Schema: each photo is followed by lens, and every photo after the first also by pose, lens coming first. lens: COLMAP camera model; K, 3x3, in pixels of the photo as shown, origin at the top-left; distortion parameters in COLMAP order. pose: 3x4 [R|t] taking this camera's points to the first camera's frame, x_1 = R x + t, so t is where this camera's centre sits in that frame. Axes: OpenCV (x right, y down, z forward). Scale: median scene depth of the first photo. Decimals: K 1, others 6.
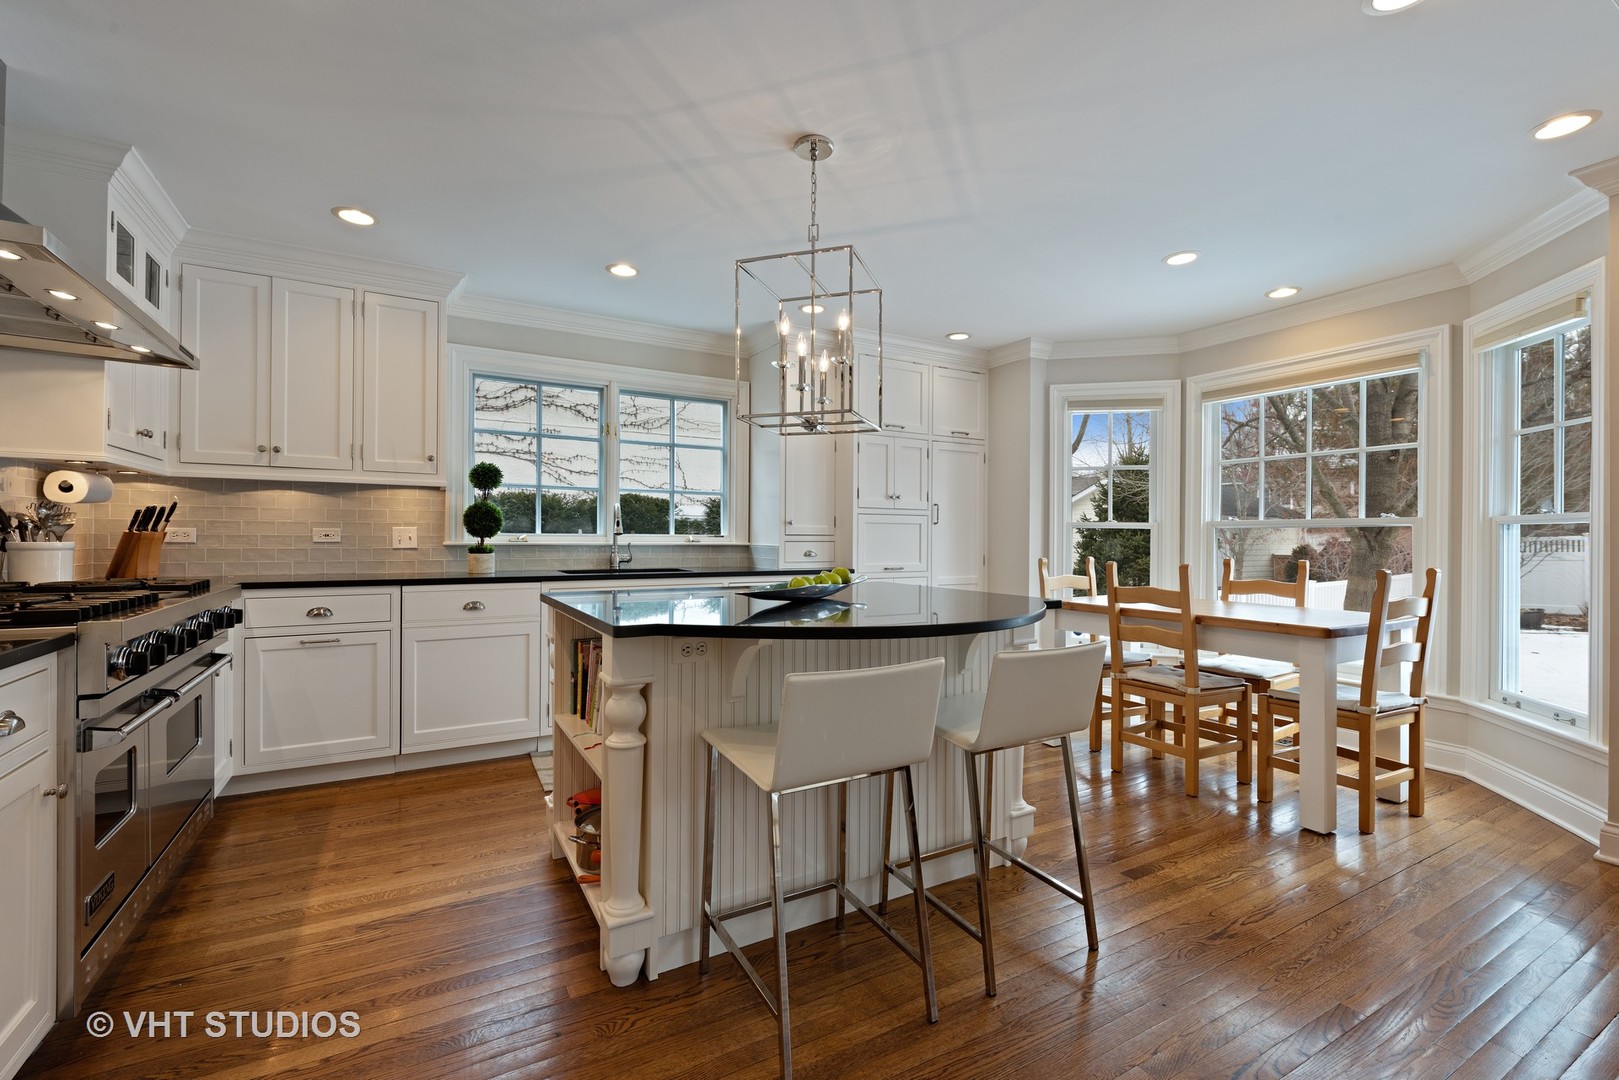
lens RADIAL K [[699.5, 0, 809.5], [0, 699.5, 540.0], [0, 0, 1]] dist [0.001617, -0.006157]
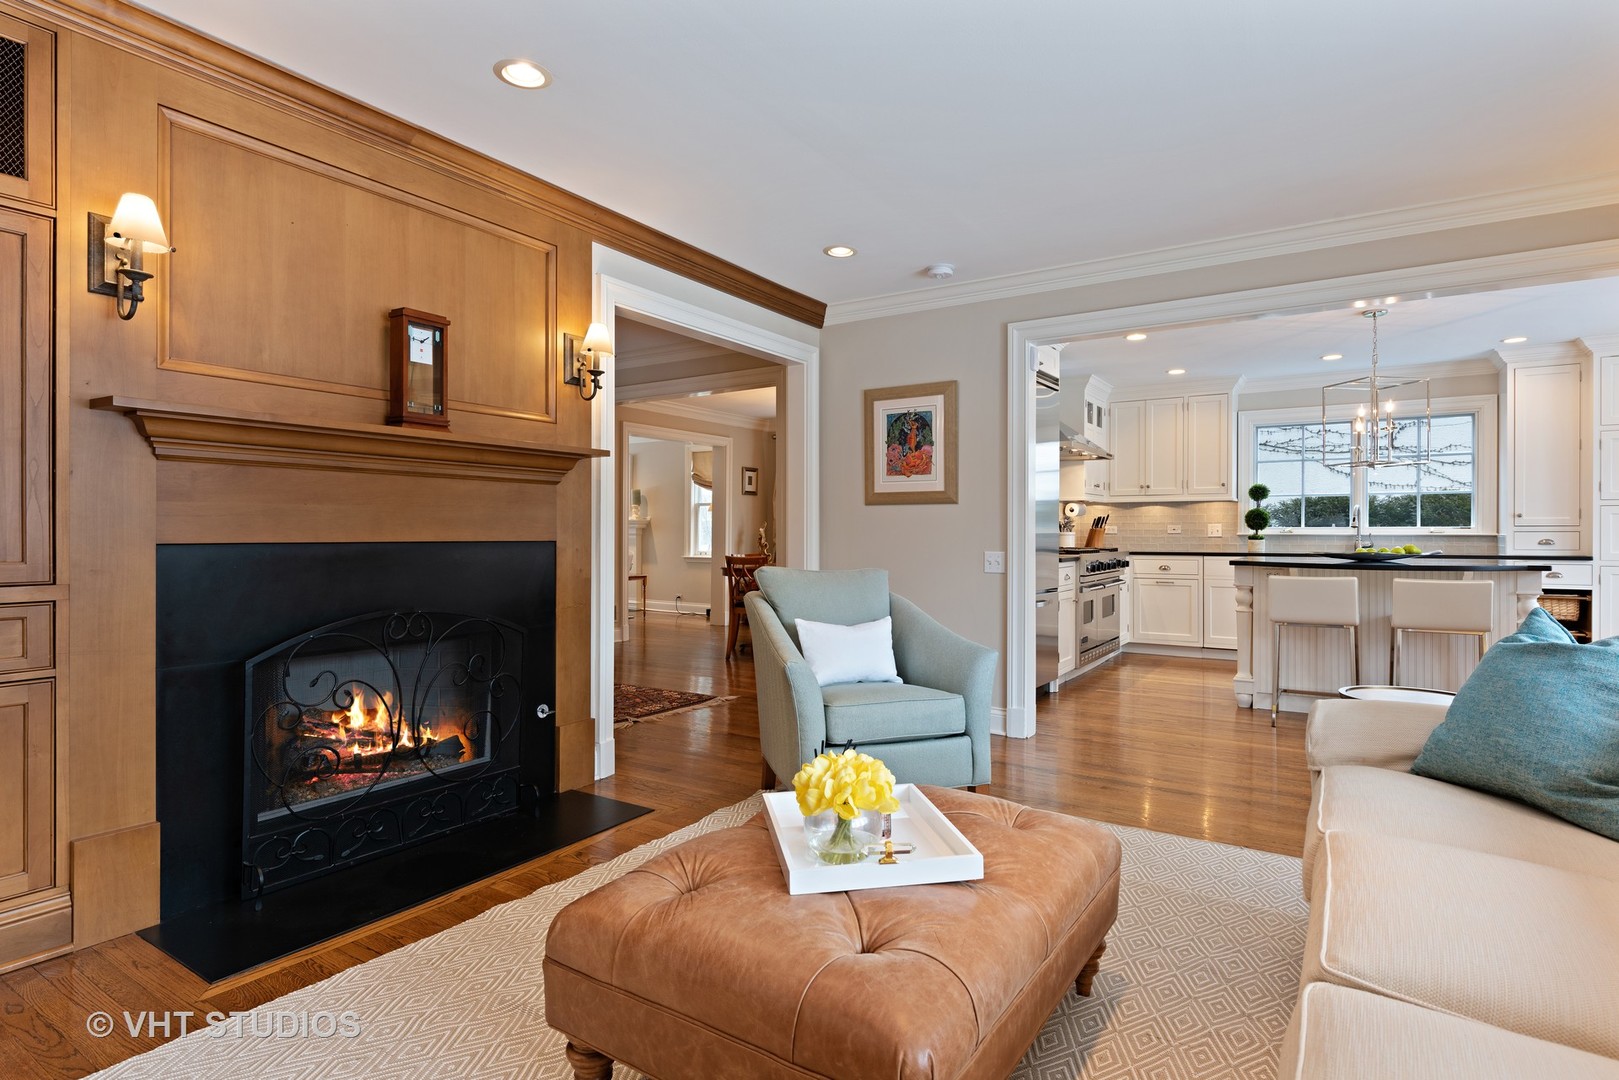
lens RADIAL K [[831.7, 0, 811.3], [0, 831.7, 534.8], [0, 0, 1]] dist [-0.002435, -0.000656]
pose [[0.453723, -0.004018, -0.891134, 0.880079], [-0.000270, 0.999989, -0.004646, 0.018867], [0.891143, 0.002349, 0.453717, -0.898366]]
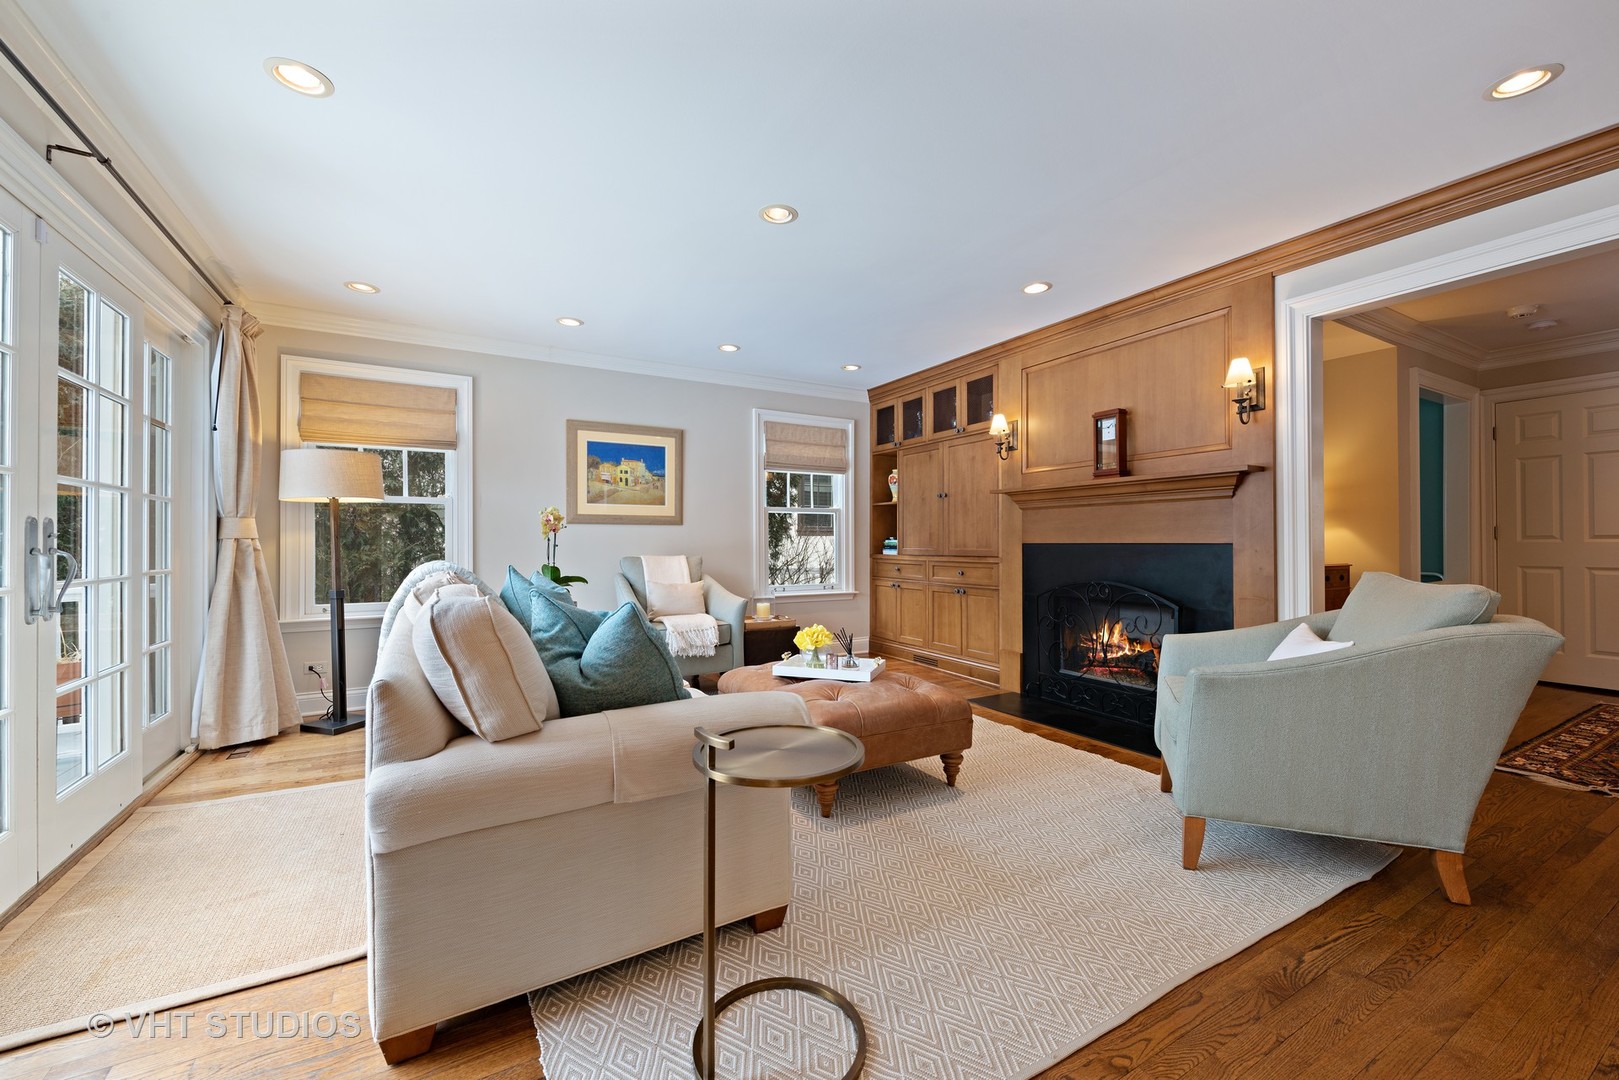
lens RADIAL K [[640.2, 0, 811.3], [0, 640.2, 538.5], [0, 0, 1]] dist [0.013439, -0.007401]
pose [[-0.999947, -0.006222, -0.008188, 0.482535], [-0.006161, 0.999954, -0.007348, 0.025628], [0.008233, -0.007298, -0.999939, 0.241347]]
